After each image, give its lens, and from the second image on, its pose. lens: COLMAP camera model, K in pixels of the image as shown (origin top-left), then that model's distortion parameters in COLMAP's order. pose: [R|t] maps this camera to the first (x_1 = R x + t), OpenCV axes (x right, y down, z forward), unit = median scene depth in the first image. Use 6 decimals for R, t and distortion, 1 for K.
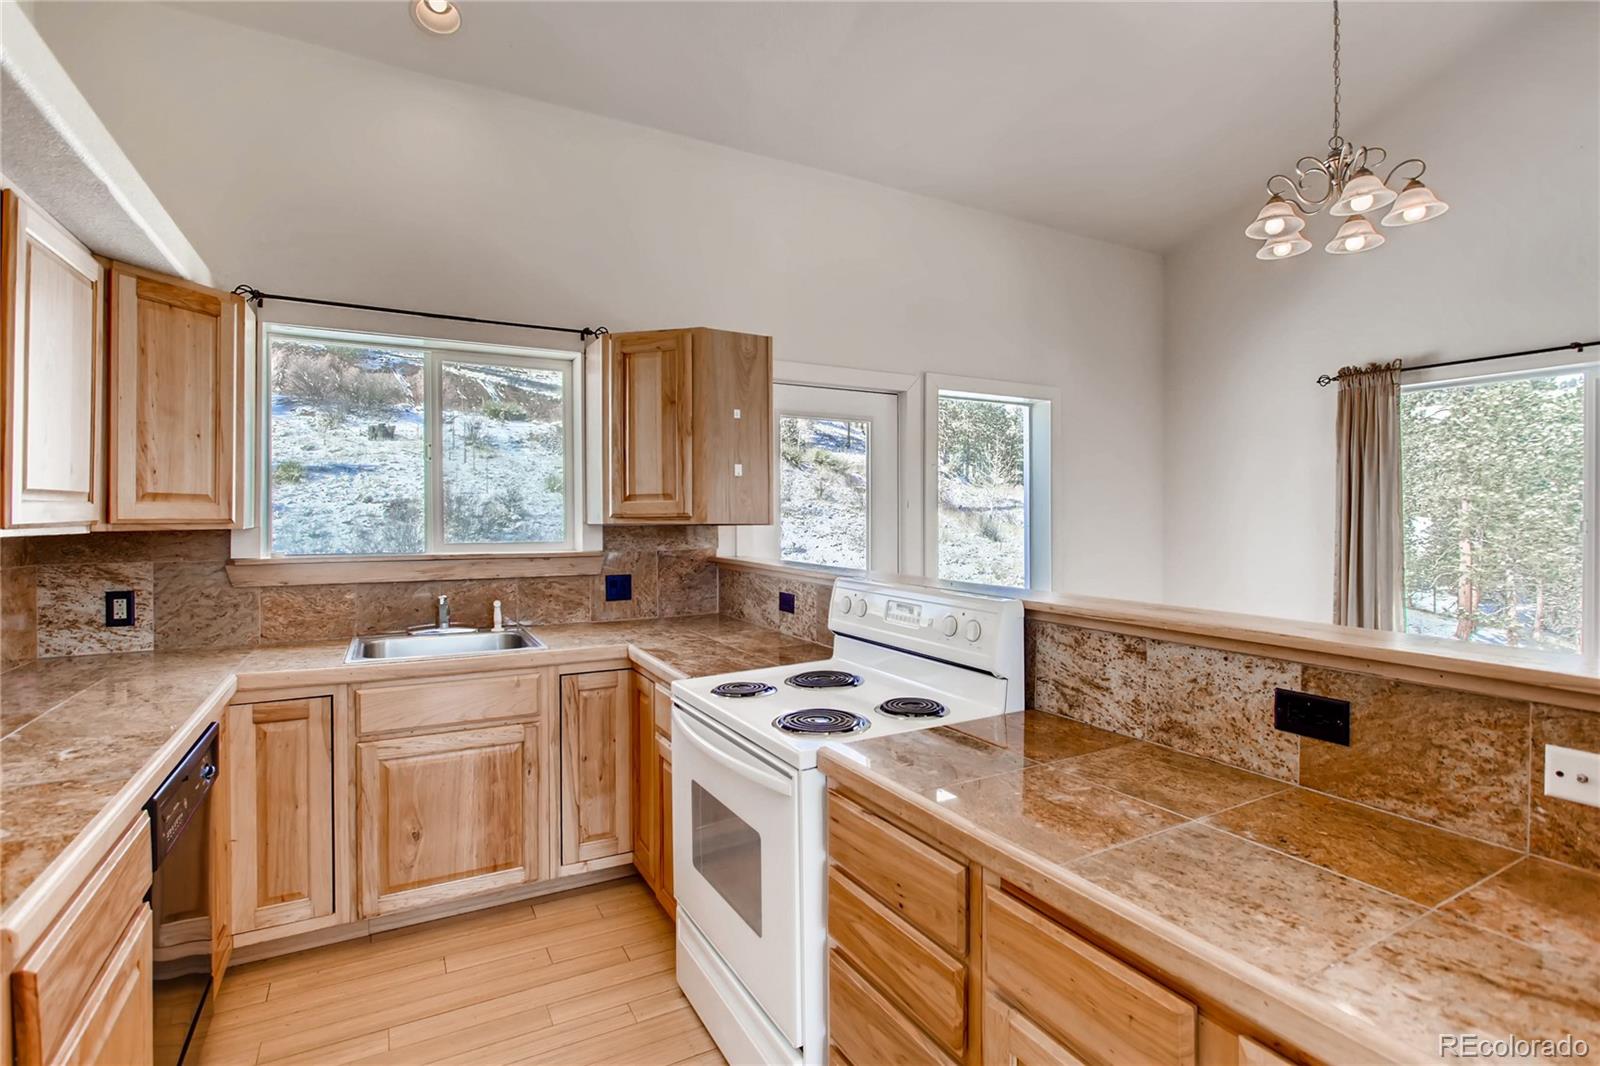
lens RADIAL K [[764.1, 0, 800.3], [0, 764.1, 523.8], [0, 0, 1]] dist [-0.004231, 0.001686]
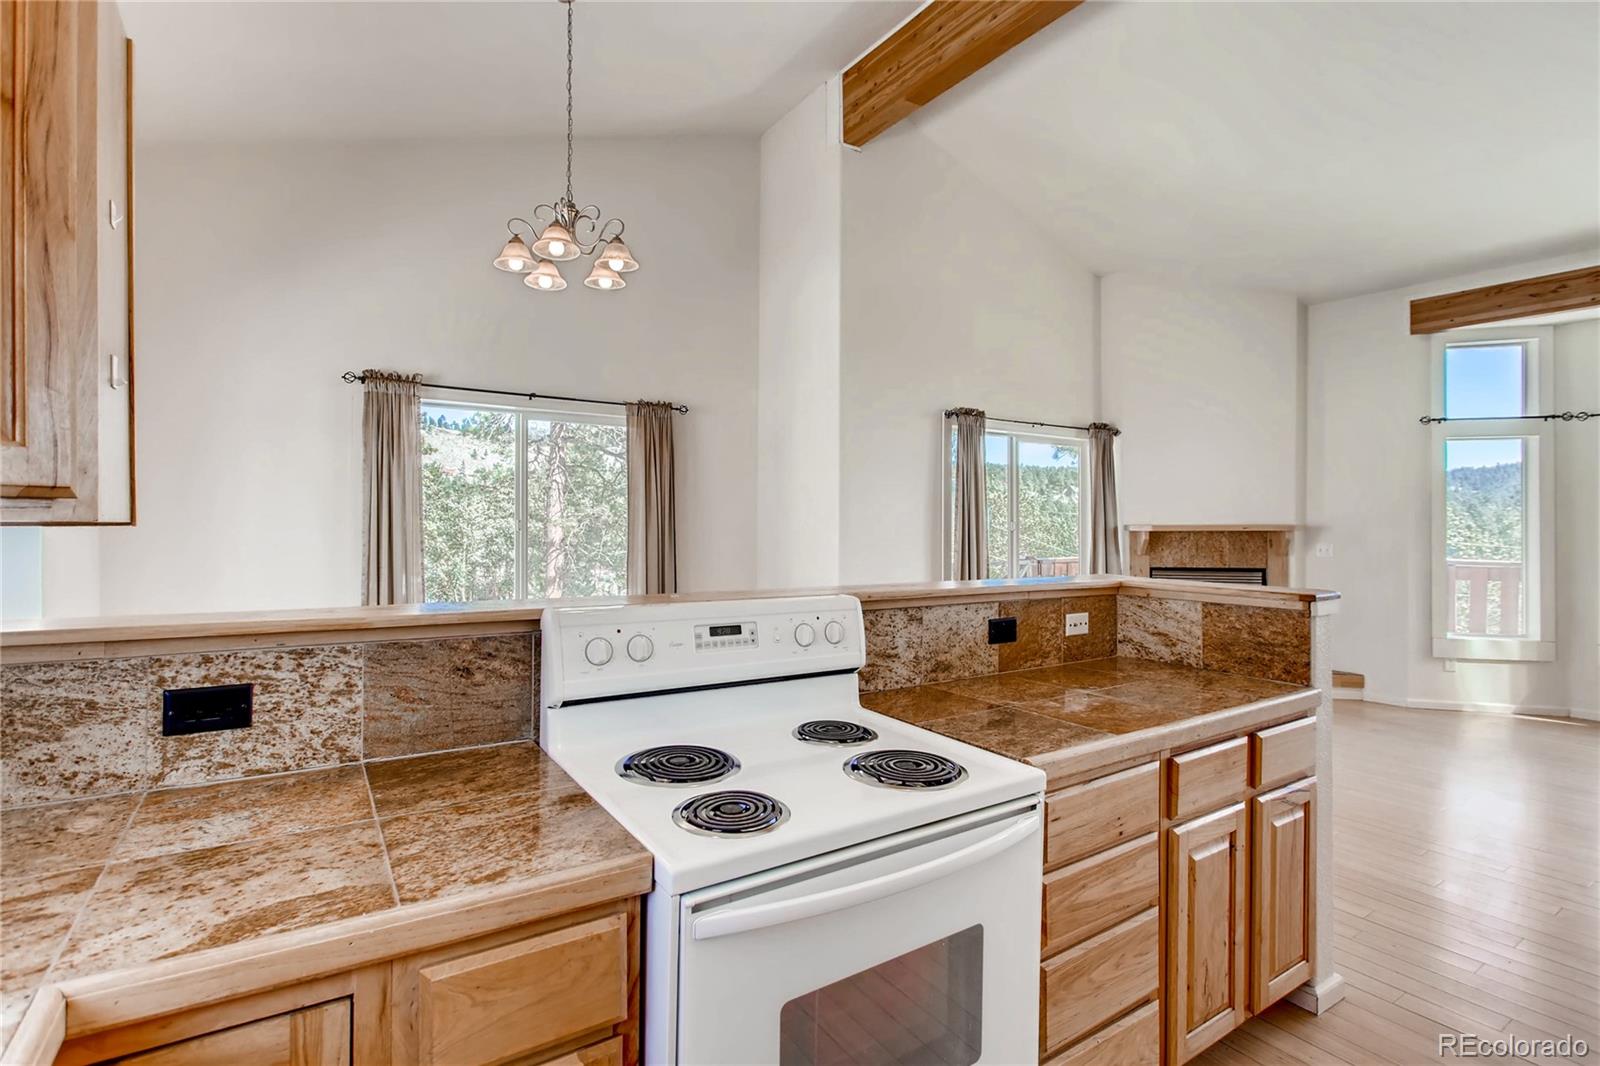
lens RADIAL K [[764.1, 0, 796.1], [0, 764.1, 526.7], [0, 0, 1]] dist [-0.004231, 0.001686]
pose [[-0.069962, -0.003701, 0.997543, -0.808283], [0.005236, 0.999978, 0.004077, 0.004251], [-0.997536, 0.005509, -0.069941, 1.243193]]
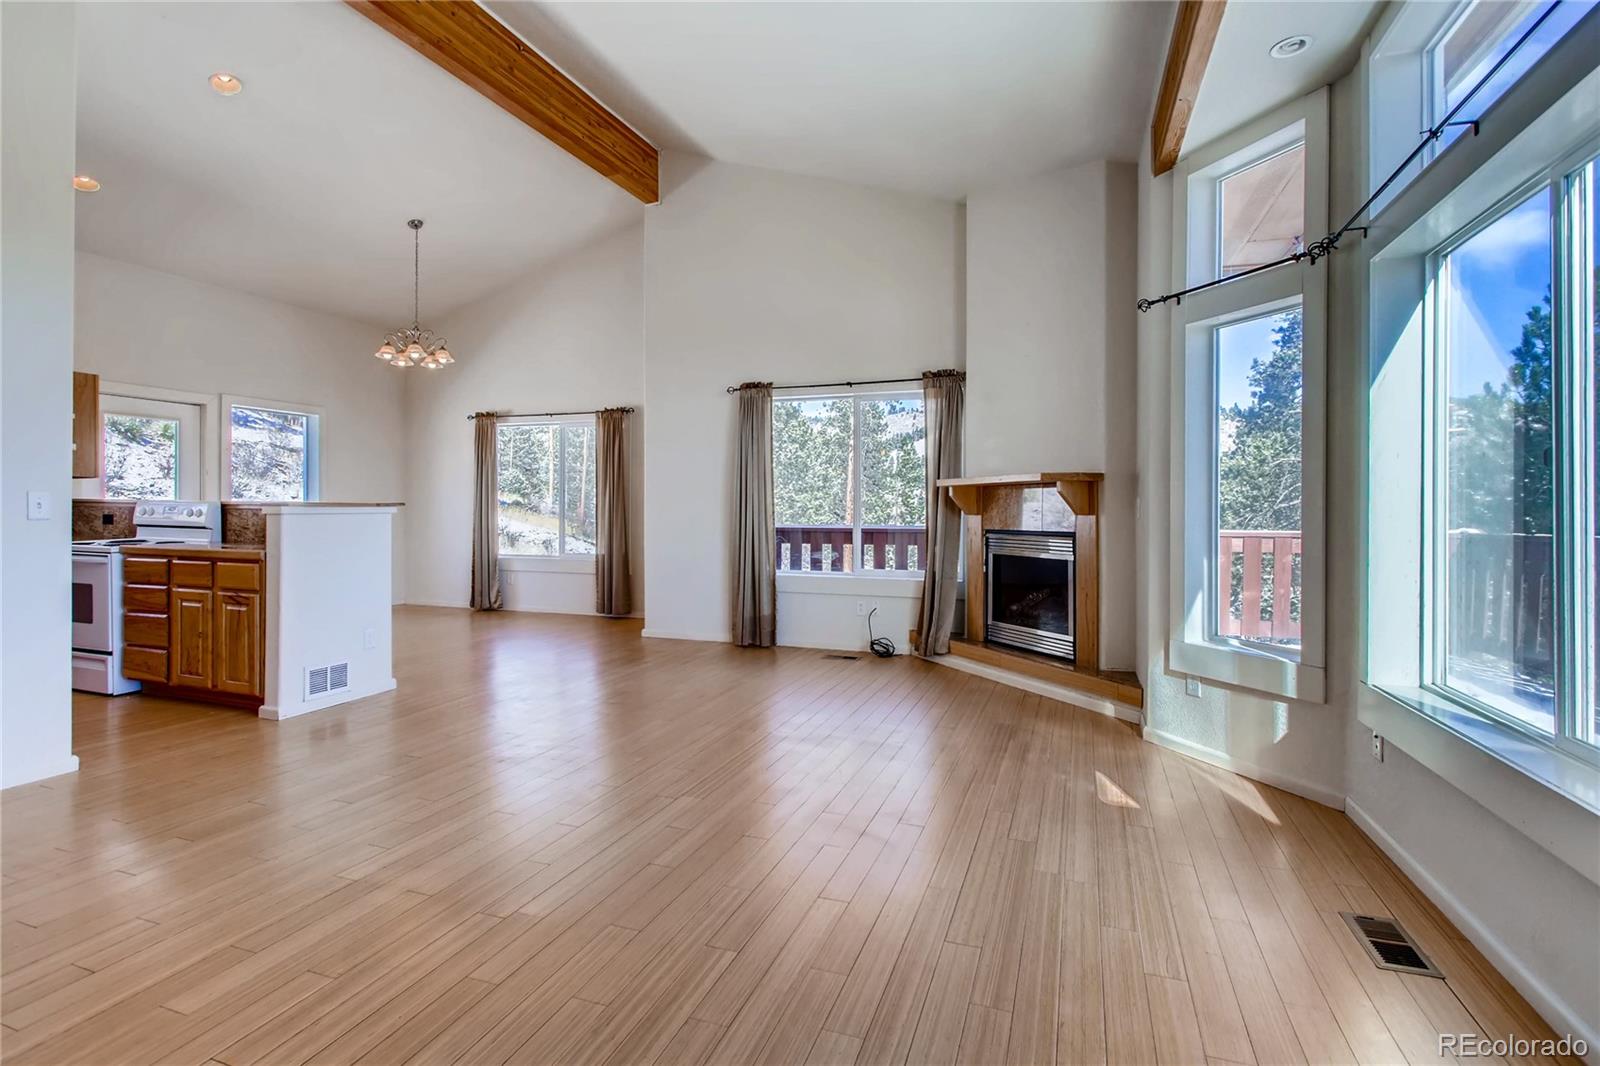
lens RADIAL K [[764.1, 0, 790.1], [0, 764.1, 509.3], [0, 0, 1]] dist [-0.004231, 0.001686]
pose [[0.762626, 0.003914, 0.646827, 0.085517], [0.000120, 0.999981, -0.006192, 0.159506], [-0.646839, 0.004800, 0.762611, -2.649583]]
